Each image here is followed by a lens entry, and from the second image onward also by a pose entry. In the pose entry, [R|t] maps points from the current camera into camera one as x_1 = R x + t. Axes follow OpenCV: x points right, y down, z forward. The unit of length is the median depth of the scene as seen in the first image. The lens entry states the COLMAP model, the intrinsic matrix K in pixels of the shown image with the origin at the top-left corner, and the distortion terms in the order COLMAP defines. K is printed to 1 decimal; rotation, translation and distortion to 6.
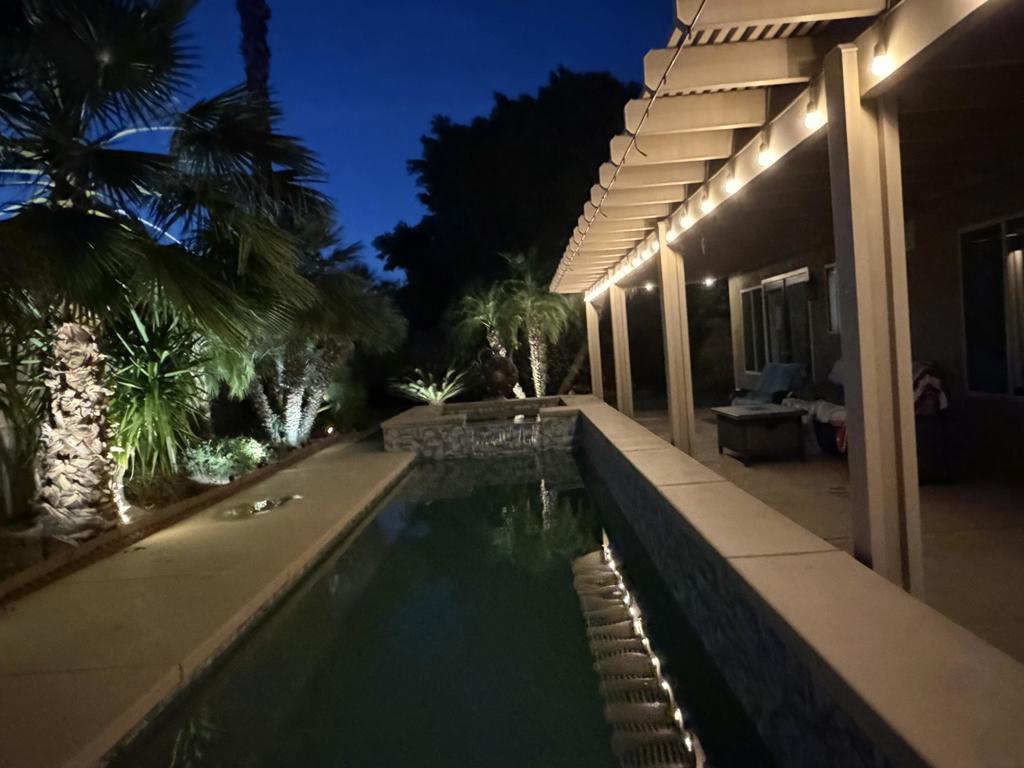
lens RADIAL K [[736.5, 0, 512.0], [0, 736.5, 384.0], [0, 0, 1]] dist [-0.009533, 0.002172]
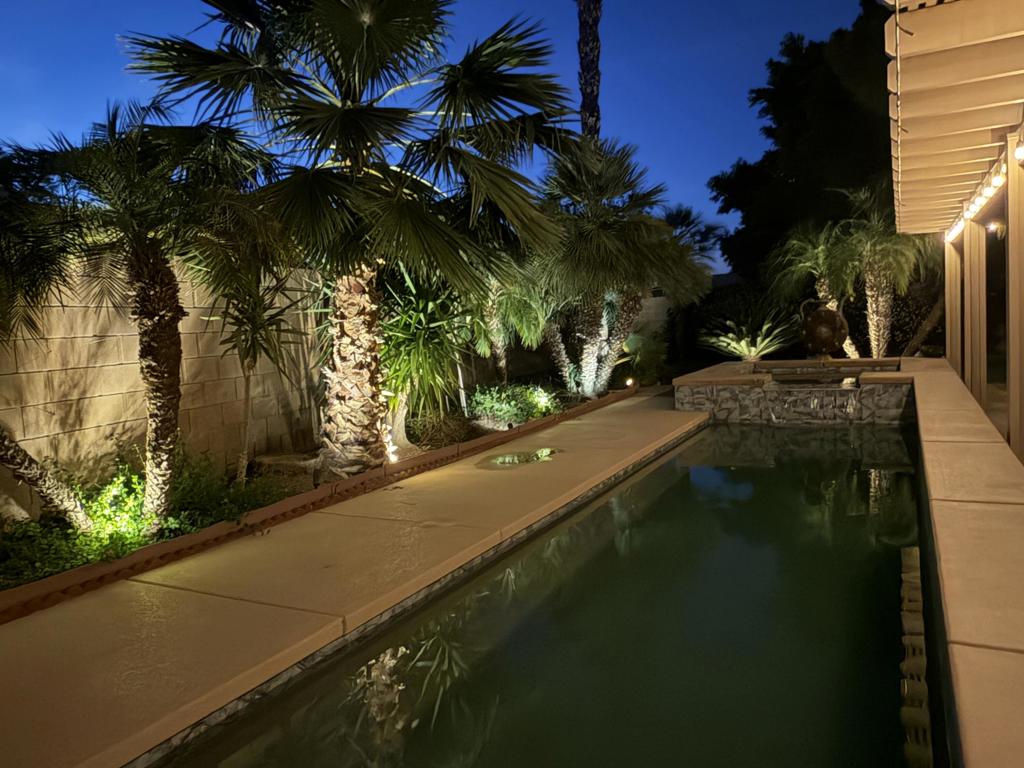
lens RADIAL K [[736.5, 0, 512.0], [0, 736.5, 384.0], [0, 0, 1]] dist [-0.009533, 0.002172]
pose [[0.889994, 0.063925, -0.451469, 0.073022], [-0.030860, 0.996298, 0.080234, -0.011273], [0.454927, -0.057475, 0.888672, 0.081531]]
